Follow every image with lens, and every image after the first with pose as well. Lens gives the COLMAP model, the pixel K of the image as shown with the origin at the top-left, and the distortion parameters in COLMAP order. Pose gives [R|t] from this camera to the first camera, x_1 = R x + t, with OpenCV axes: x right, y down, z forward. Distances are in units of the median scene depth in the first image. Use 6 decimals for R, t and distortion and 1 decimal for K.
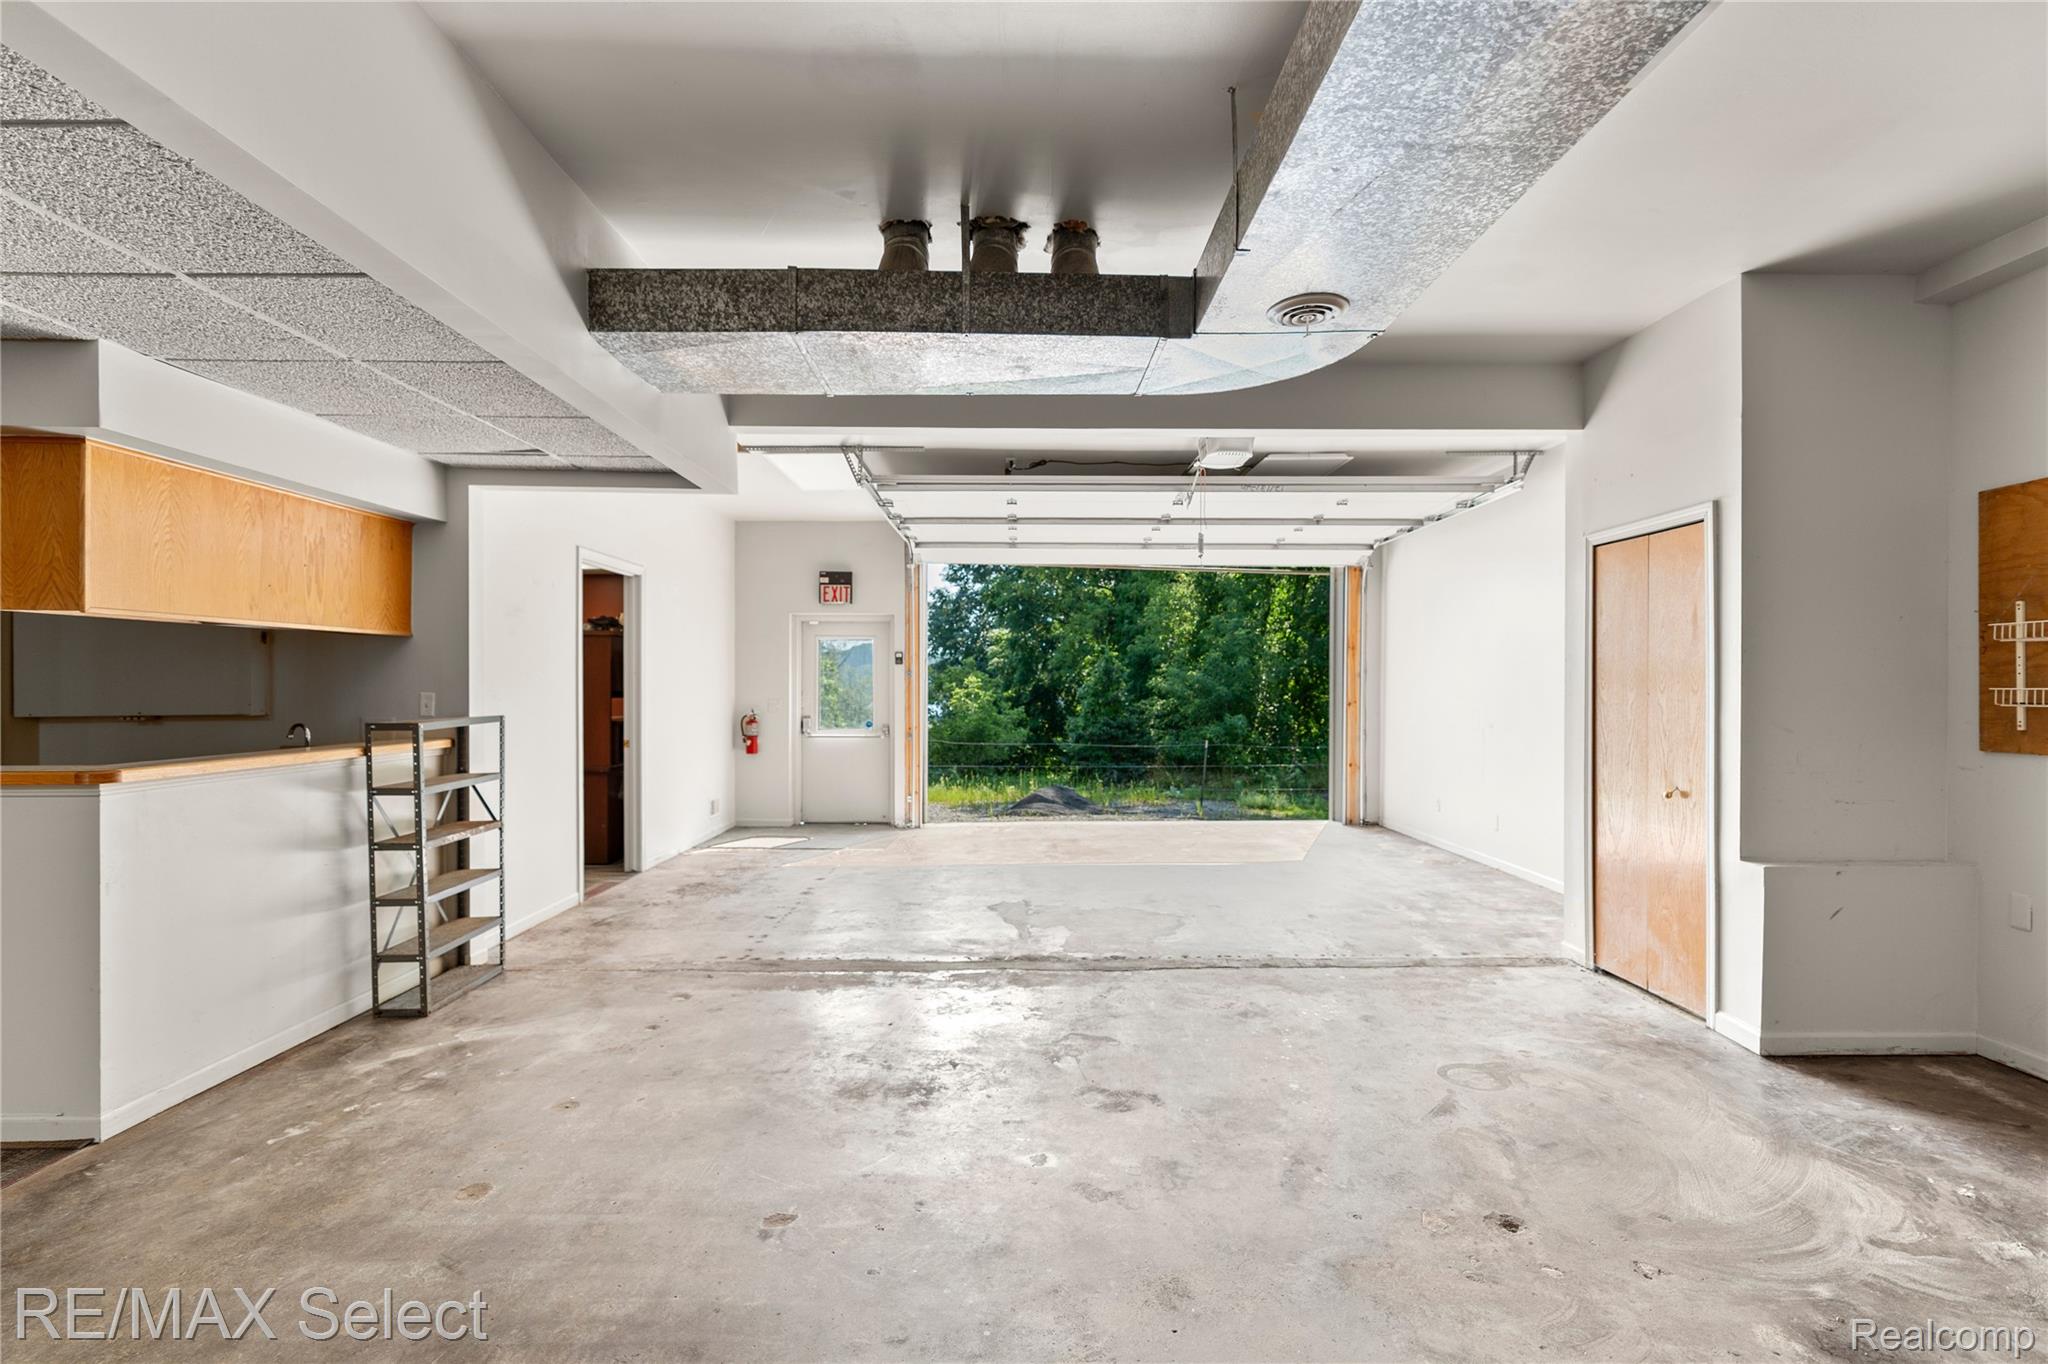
lens RADIAL K [[935.1, 0, 1028.9], [0, 935.1, 673.8], [0, 0, 1]] dist [-0.013193, 0.006597]
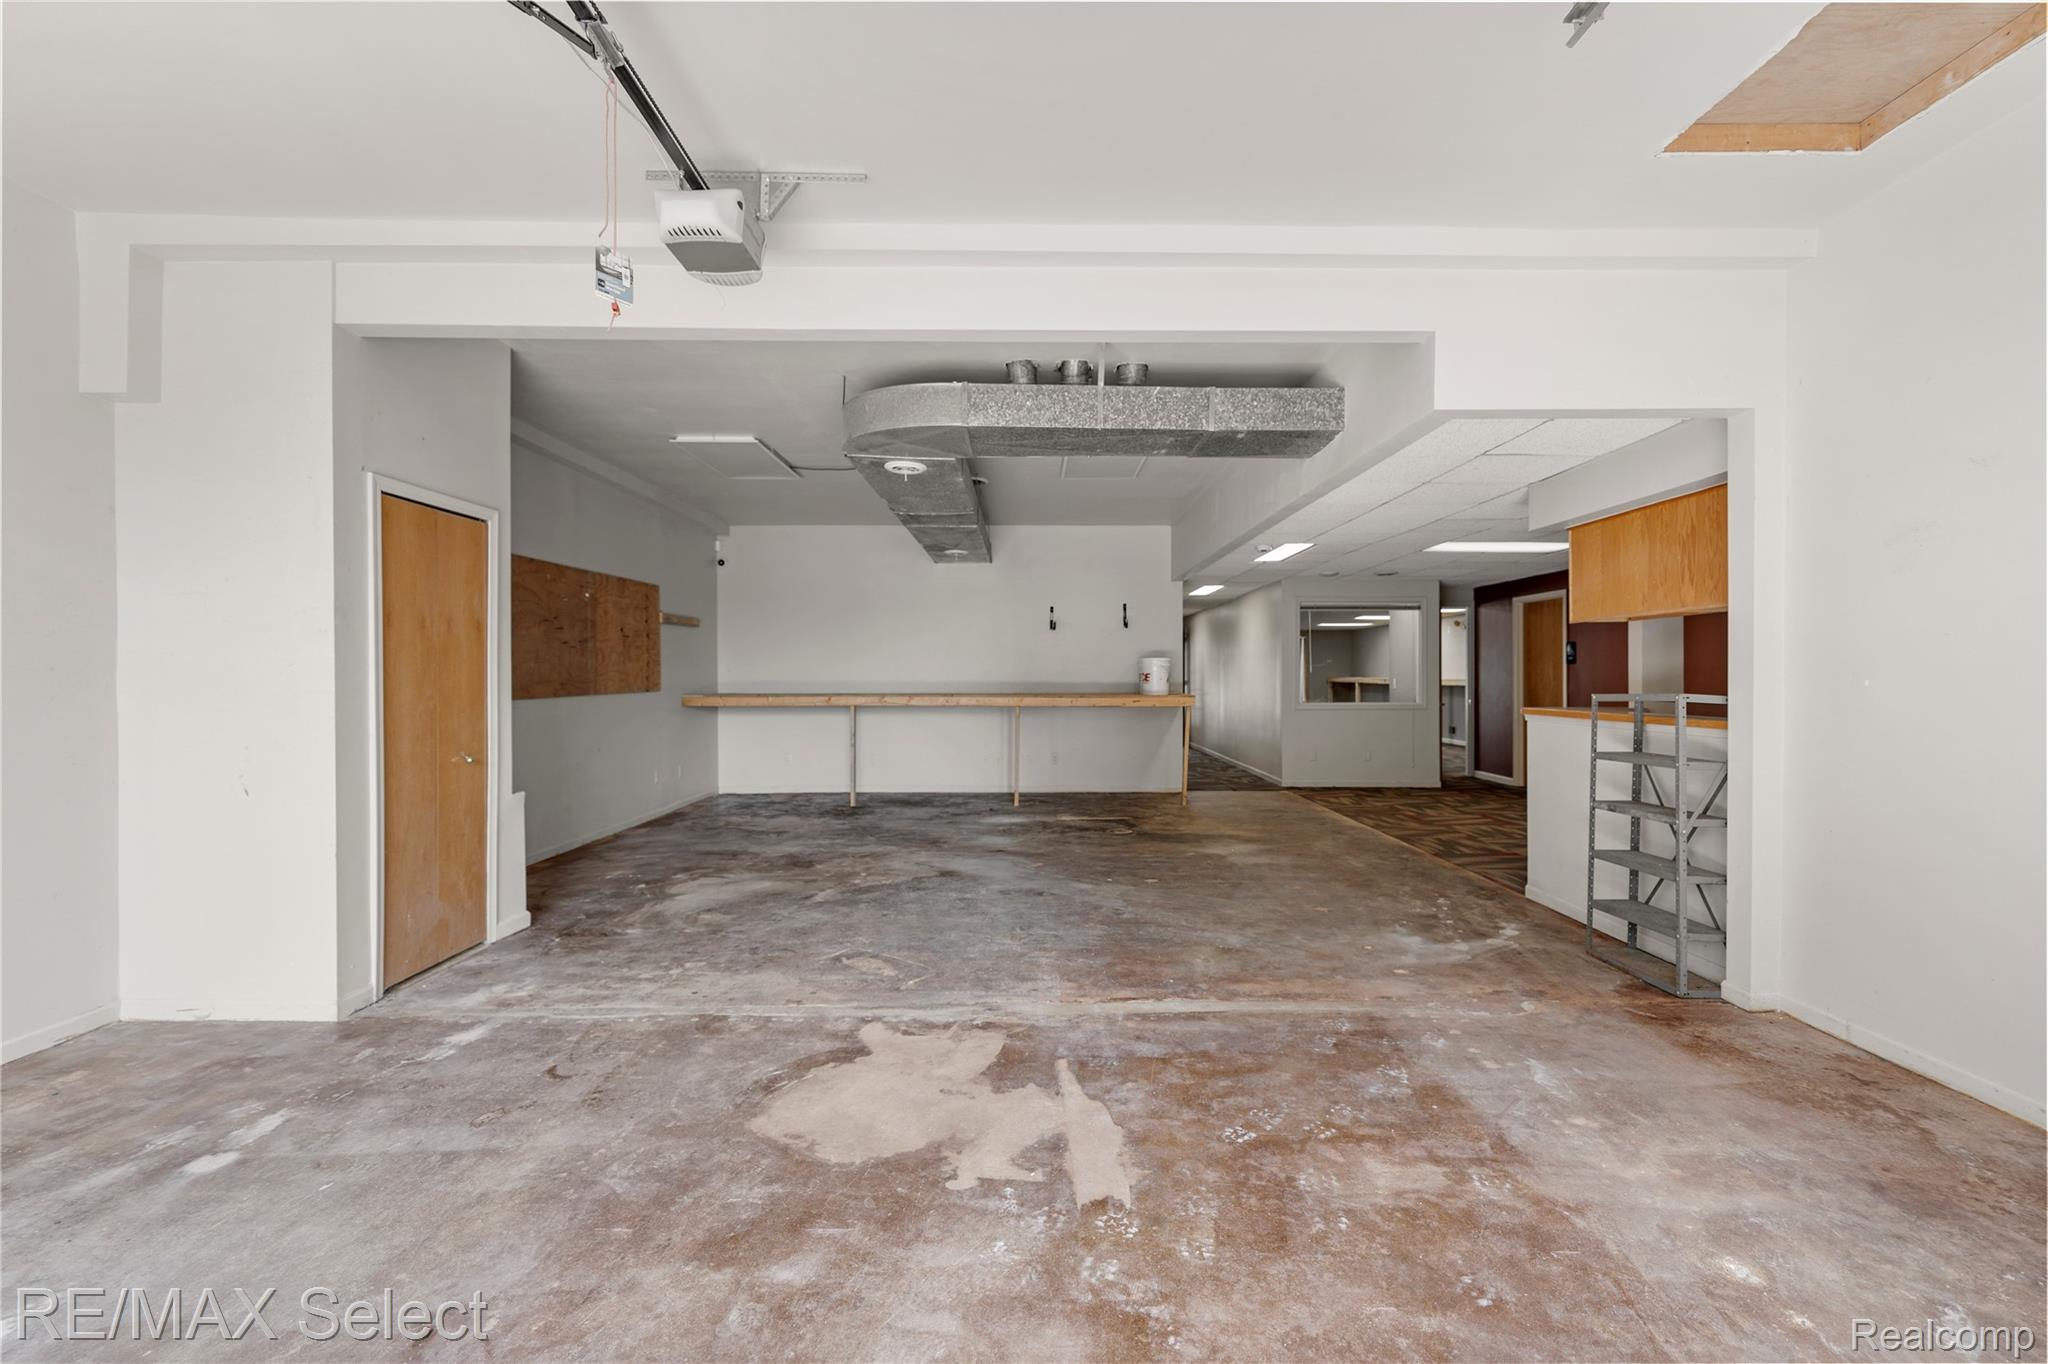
lens RADIAL K [[921.5, 0, 1024.0], [0, 921.5, 682.0], [0, 0, 1]] dist [-0.014796, 0.006986]
pose [[-0.999556, -0.001948, 0.029741, 0.008064], [-0.002109, 0.999983, -0.005372, 0.050792], [-0.029730, -0.005432, -0.999543, 2.364320]]
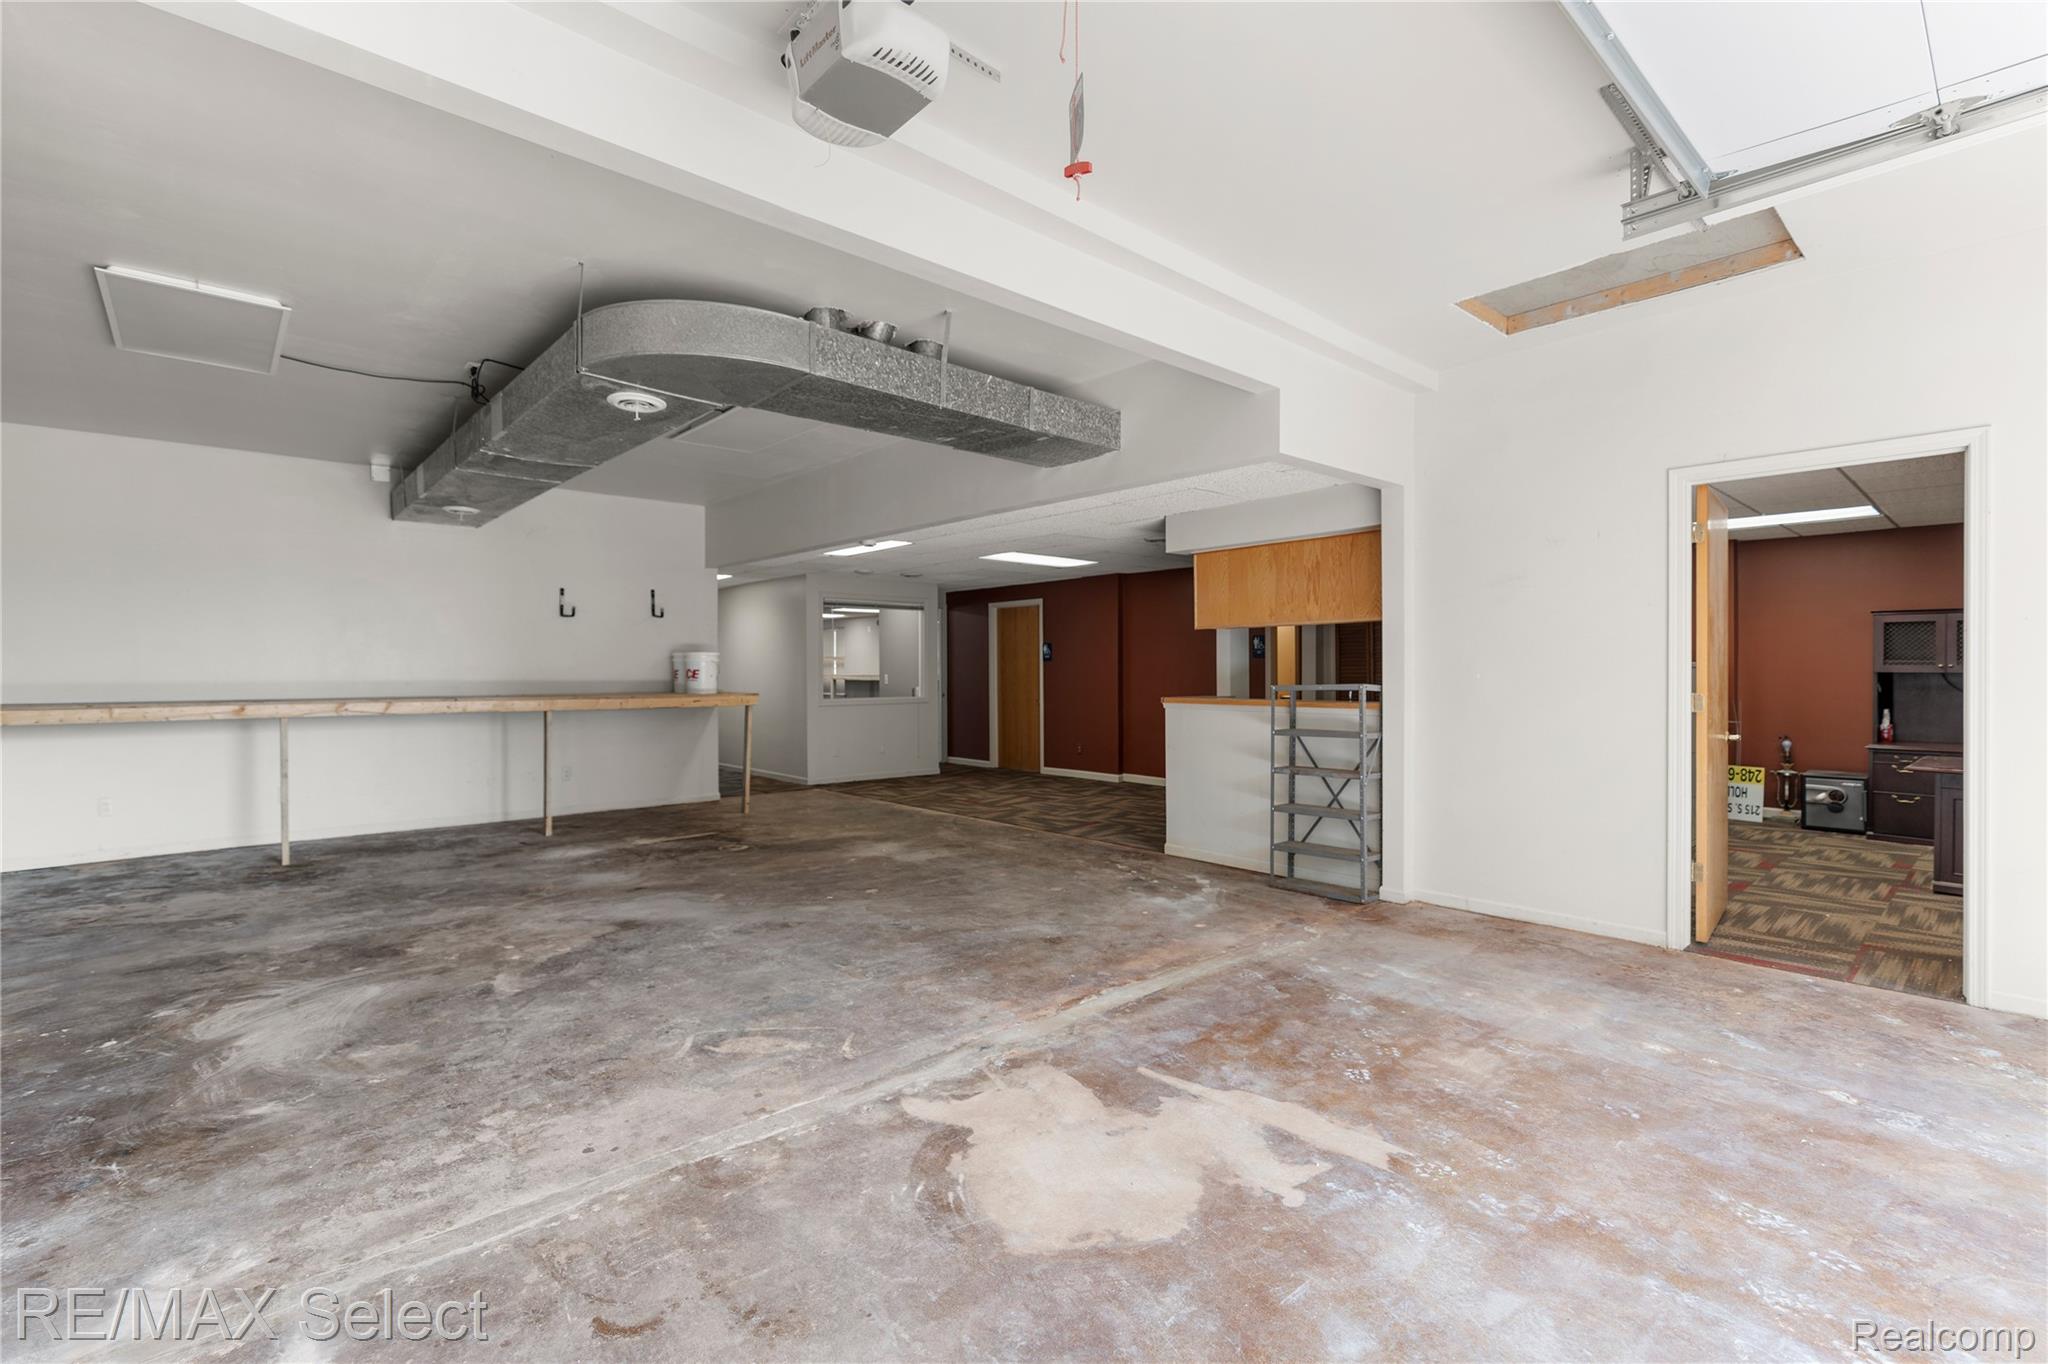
lens RADIAL K [[935.1, 0, 1028.9], [0, 935.1, 673.8], [0, 0, 1]] dist [-0.013193, 0.006597]
pose [[-0.758125, 0.001864, -0.652106, 0.646379], [0.008992, 0.999931, -0.007596, 0.047296], [0.652047, -0.011622, -0.758090, 2.071466]]
